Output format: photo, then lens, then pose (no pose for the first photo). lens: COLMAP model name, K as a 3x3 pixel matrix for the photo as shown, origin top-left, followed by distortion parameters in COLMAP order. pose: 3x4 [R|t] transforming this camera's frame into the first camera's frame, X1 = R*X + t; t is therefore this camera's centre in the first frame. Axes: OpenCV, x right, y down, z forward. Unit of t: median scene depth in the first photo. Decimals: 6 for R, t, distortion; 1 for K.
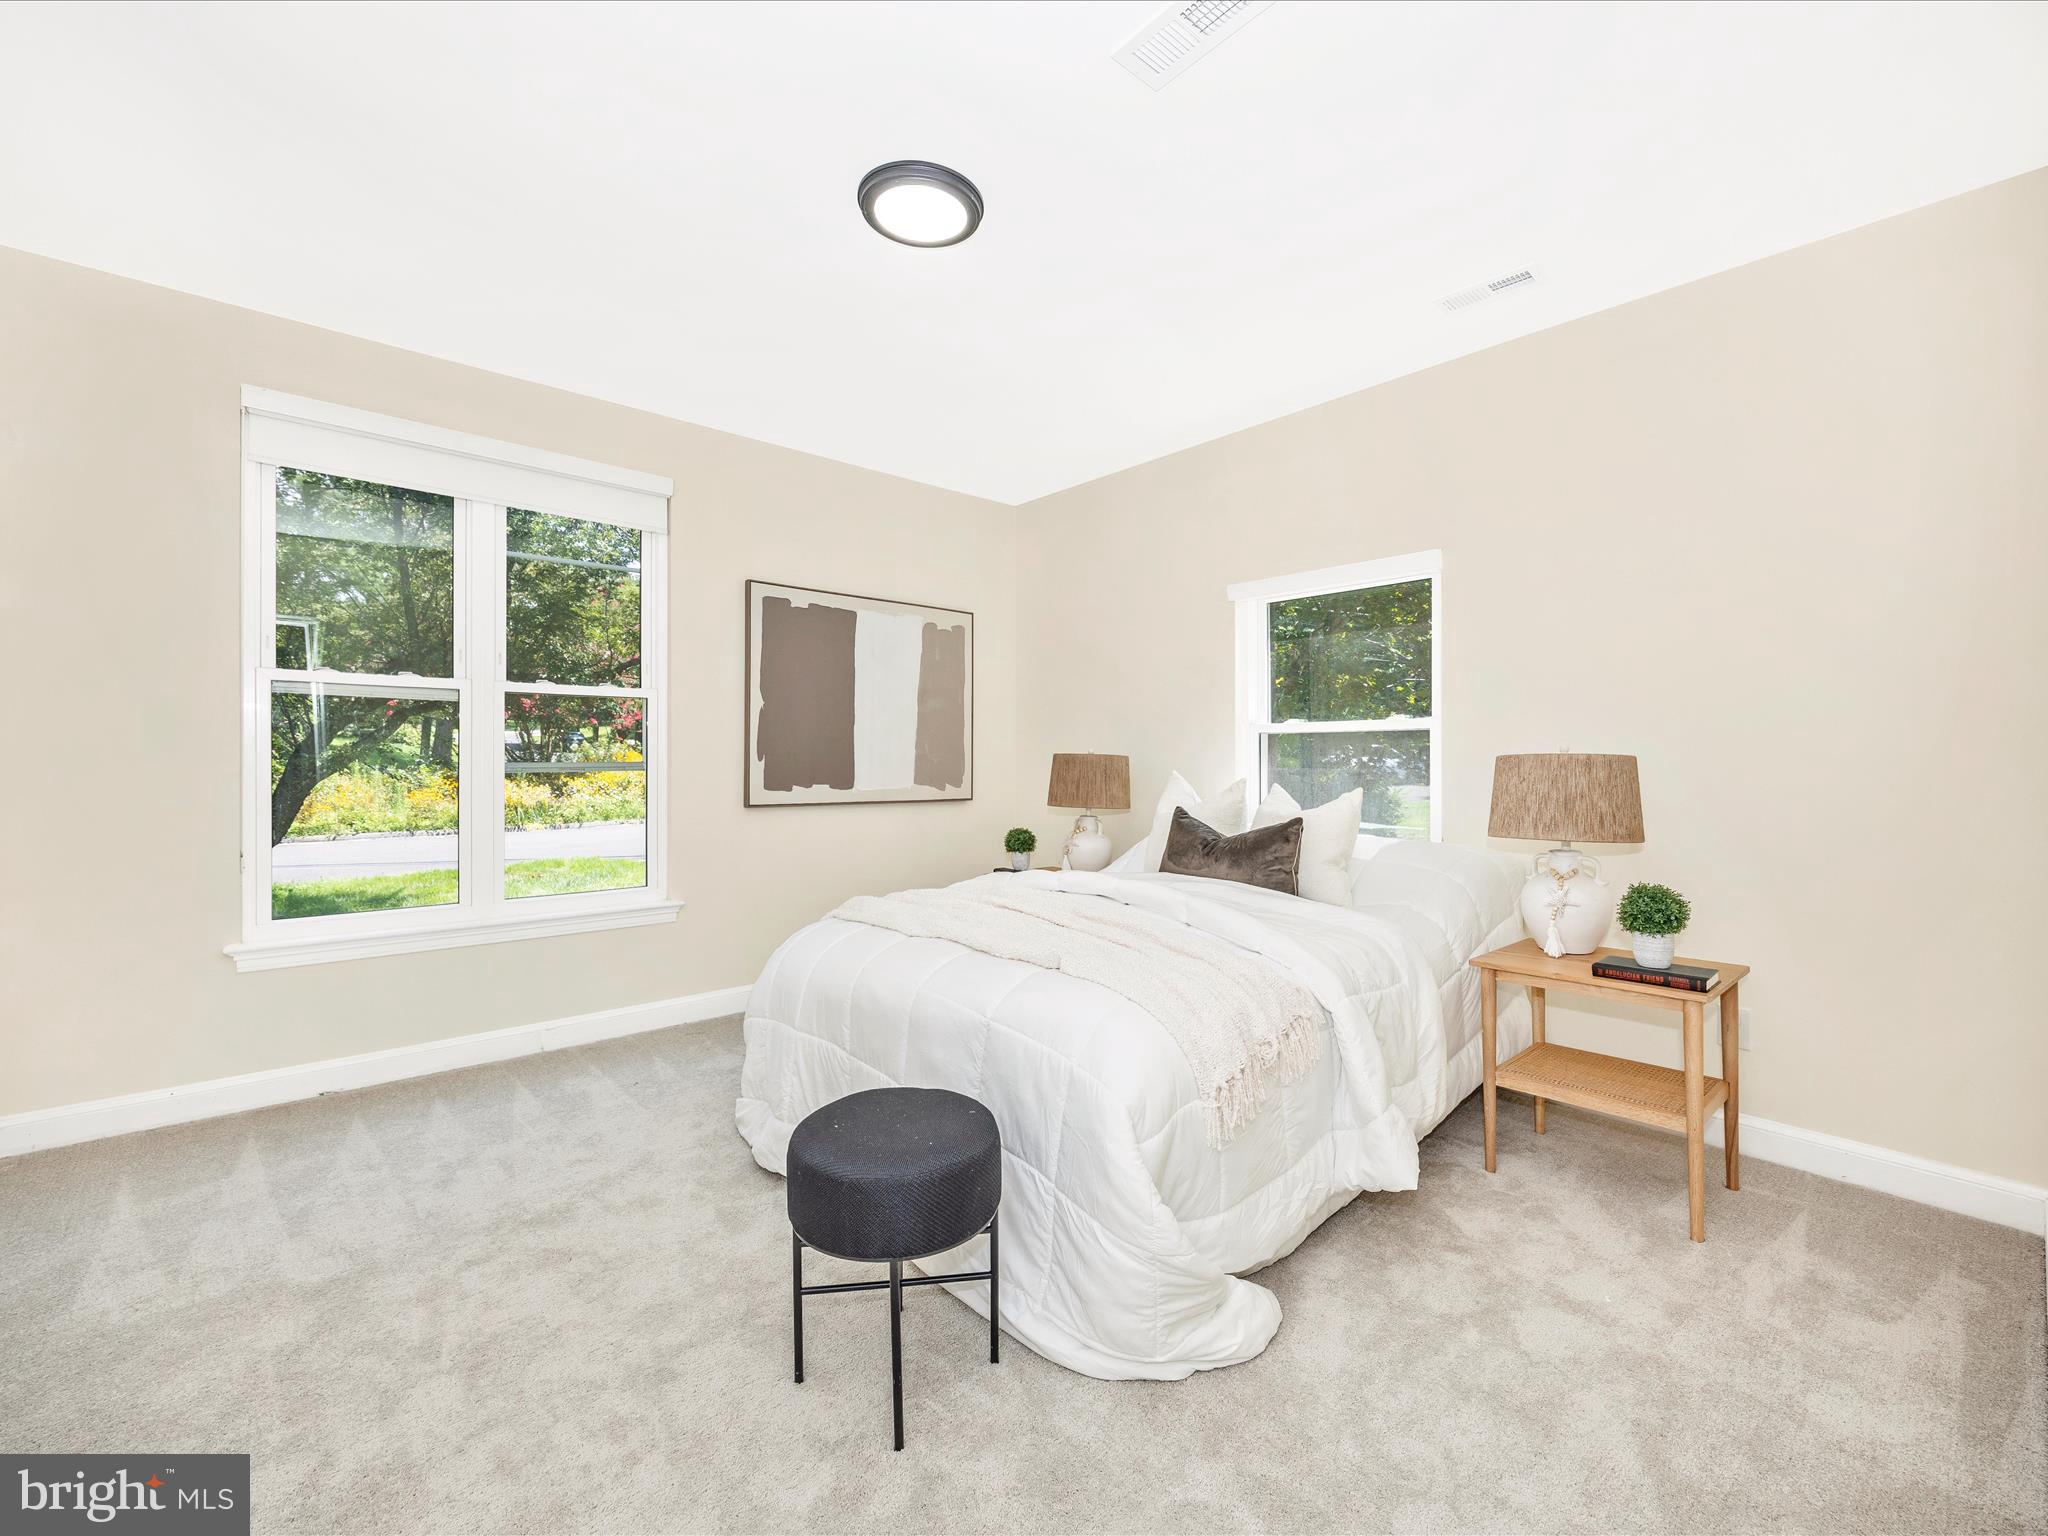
lens RADIAL K [[885.4, 0, 1035.5], [0, 885.4, 760.6], [0, 0, 1]] dist [-0.000308, -0.000028]
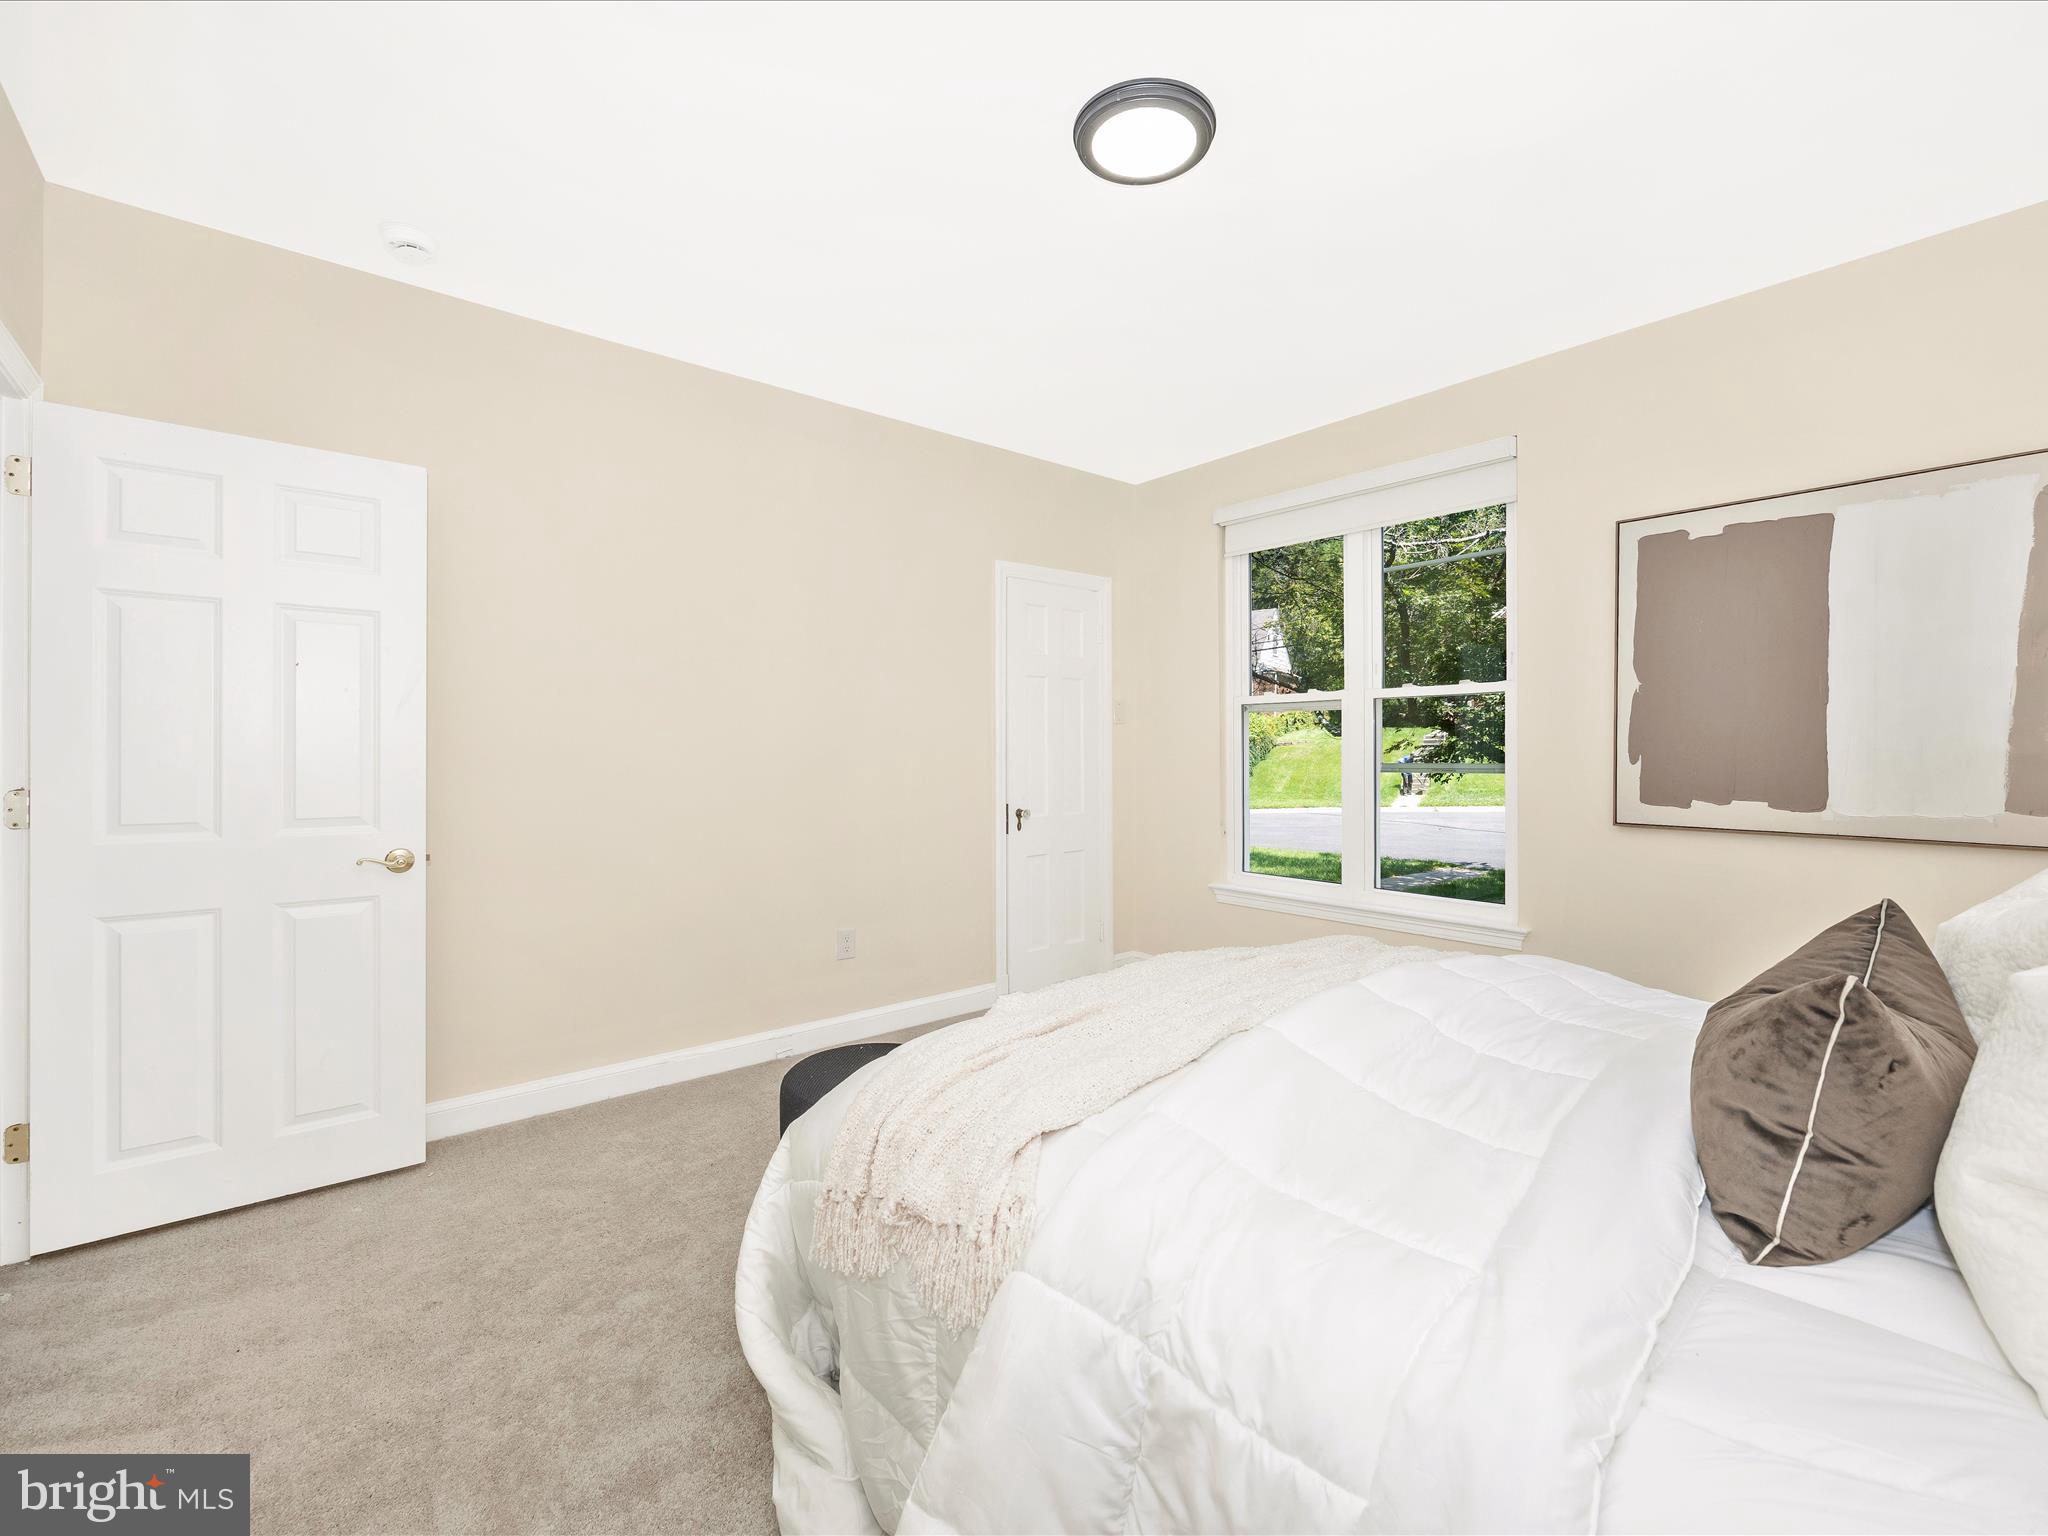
lens RADIAL K [[885.4, 0, 1035.5], [0, 885.4, 760.6], [0, 0, 1]] dist [-0.000308, -0.000028]
pose [[-0.021626, 0.000491, -0.999766, 0.433482], [-0.007260, 0.999973, 0.000648, 0.001217], [0.999740, 0.007273, -0.021622, 0.520738]]
